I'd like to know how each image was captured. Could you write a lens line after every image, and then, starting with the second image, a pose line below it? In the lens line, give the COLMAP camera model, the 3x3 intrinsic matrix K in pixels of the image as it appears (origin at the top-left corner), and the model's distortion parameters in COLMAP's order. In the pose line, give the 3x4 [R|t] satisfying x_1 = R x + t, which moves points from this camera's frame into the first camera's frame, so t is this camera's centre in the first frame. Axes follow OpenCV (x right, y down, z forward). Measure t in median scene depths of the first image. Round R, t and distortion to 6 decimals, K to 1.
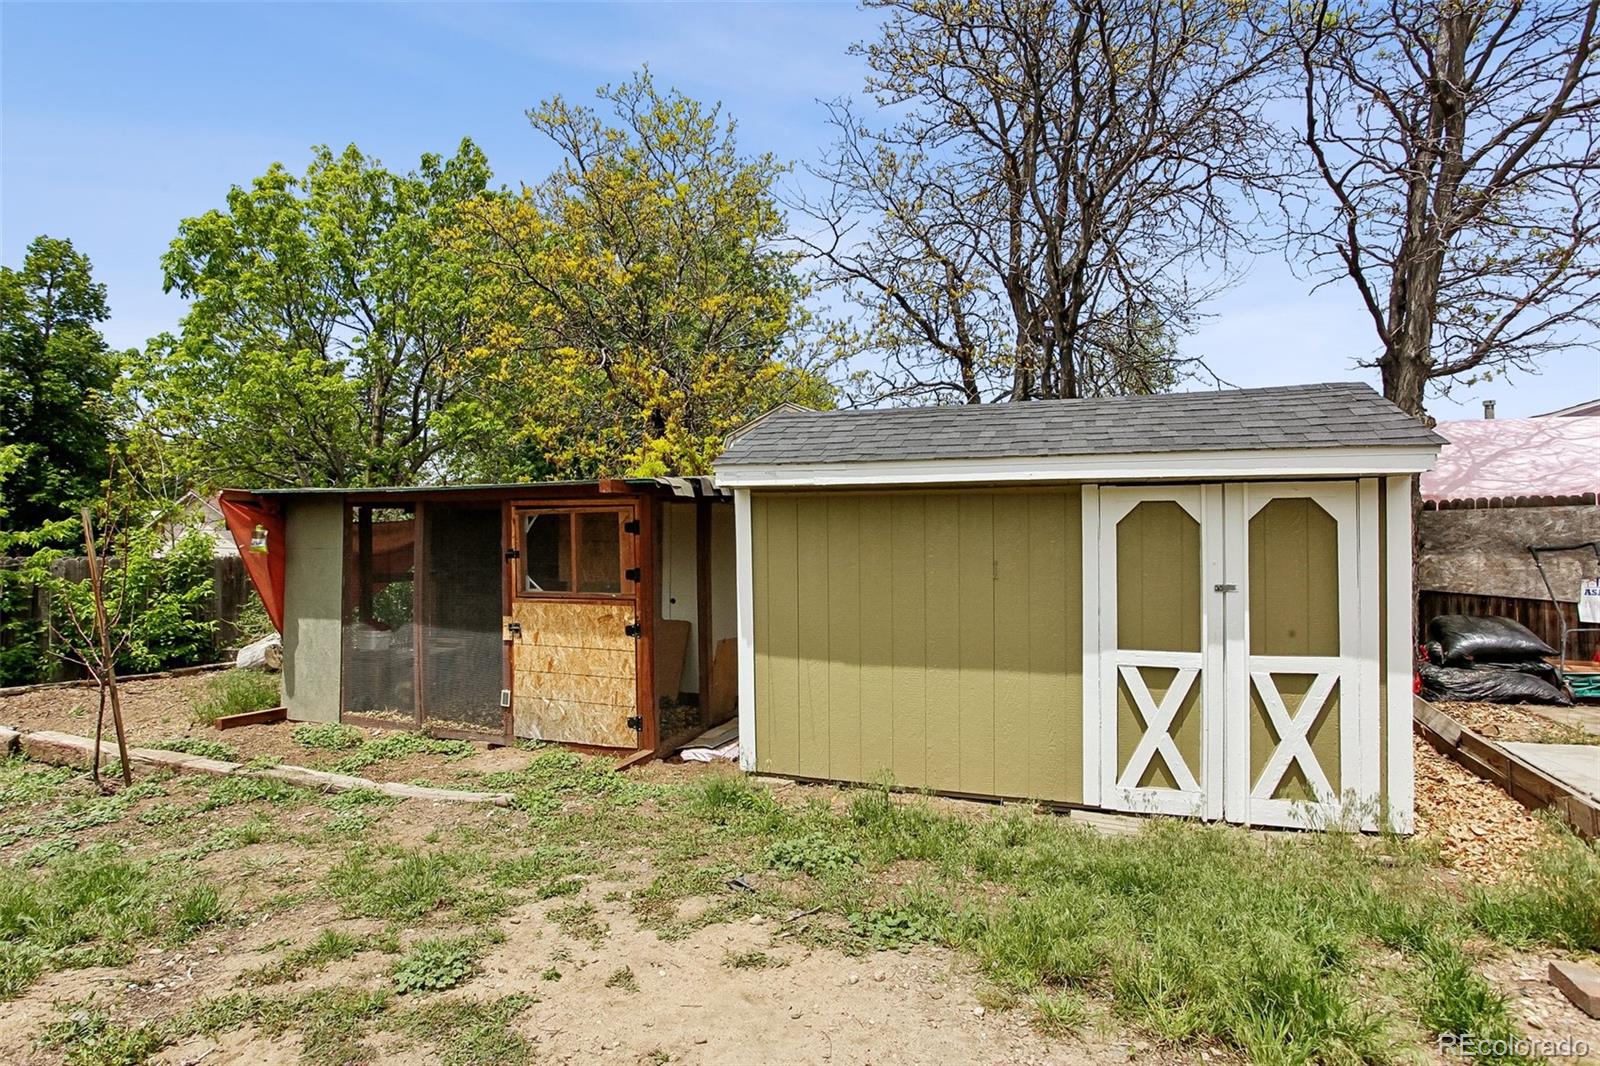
lens RADIAL K [[842.2, 0, 786.8], [0, 842.2, 541.1], [0, 0, 1]] dist [-0.003906, 0.001194]
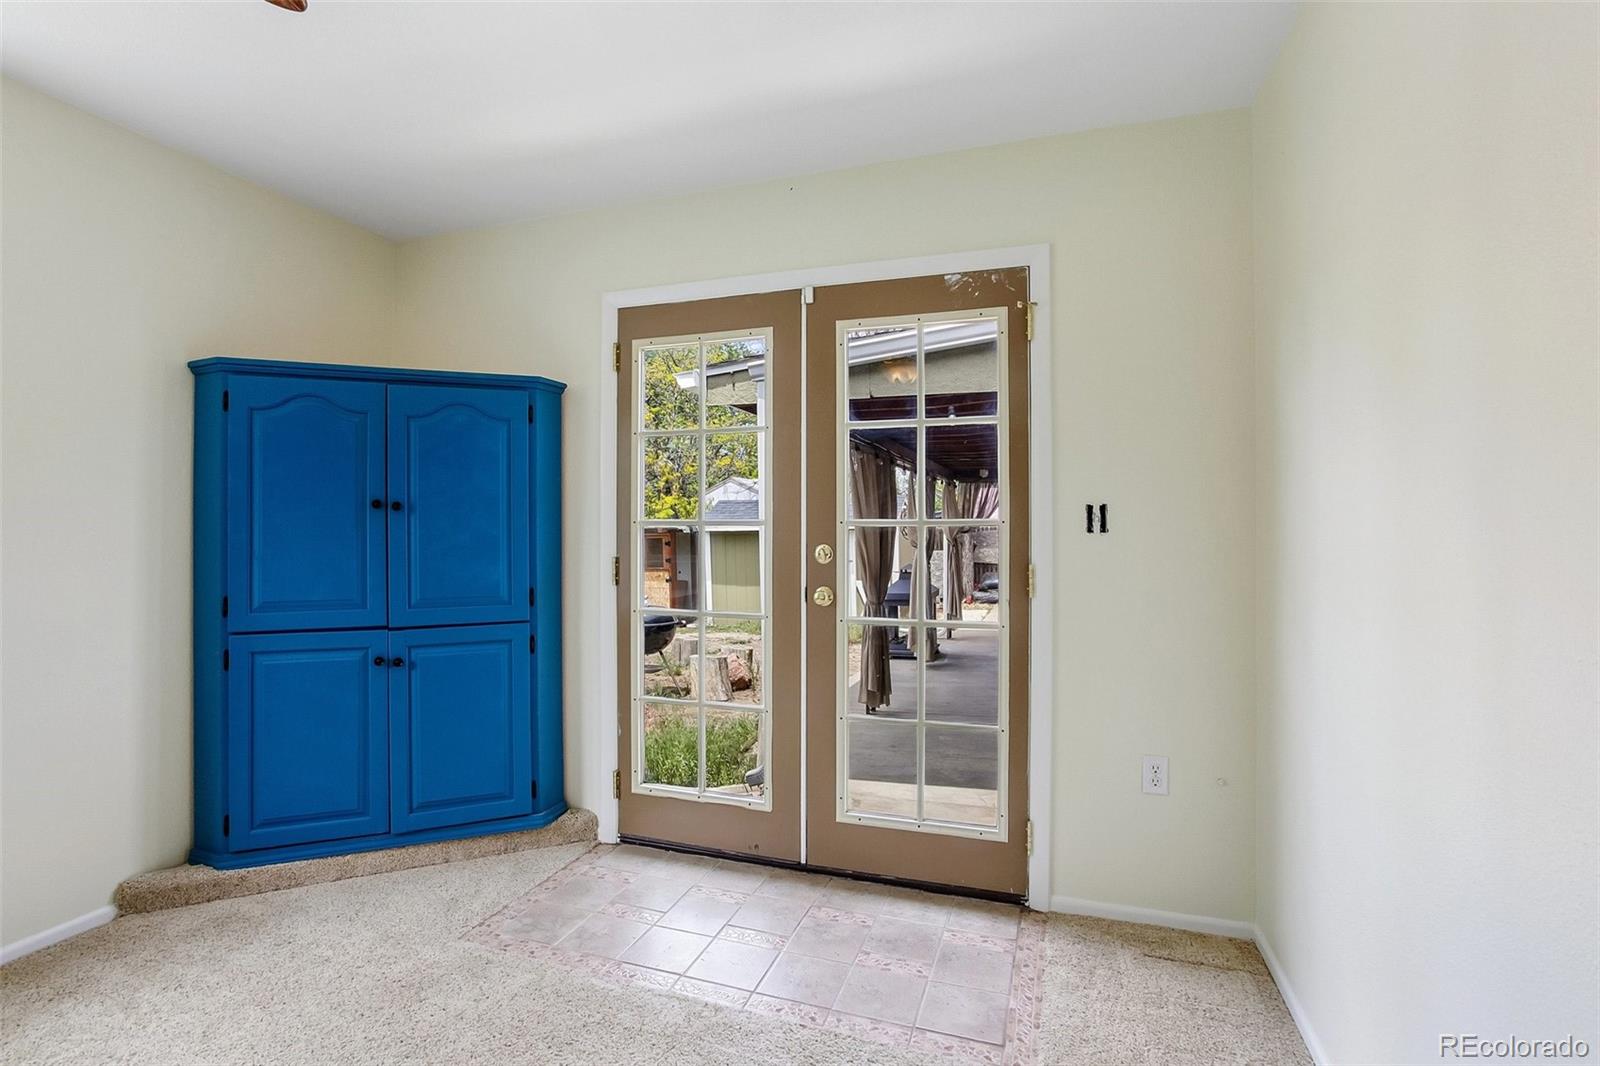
lens RADIAL K [[785.7, 0, 789.3], [0, 785.7, 522.8], [0, 0, 1]] dist [-0.041230, 0.017186]
pose [[0.999128, -0.013814, 0.039397, 0.109849], [0.014498, 0.999748, -0.017125, -0.032853], [-0.039150, 0.017682, 0.999077, -1.517594]]
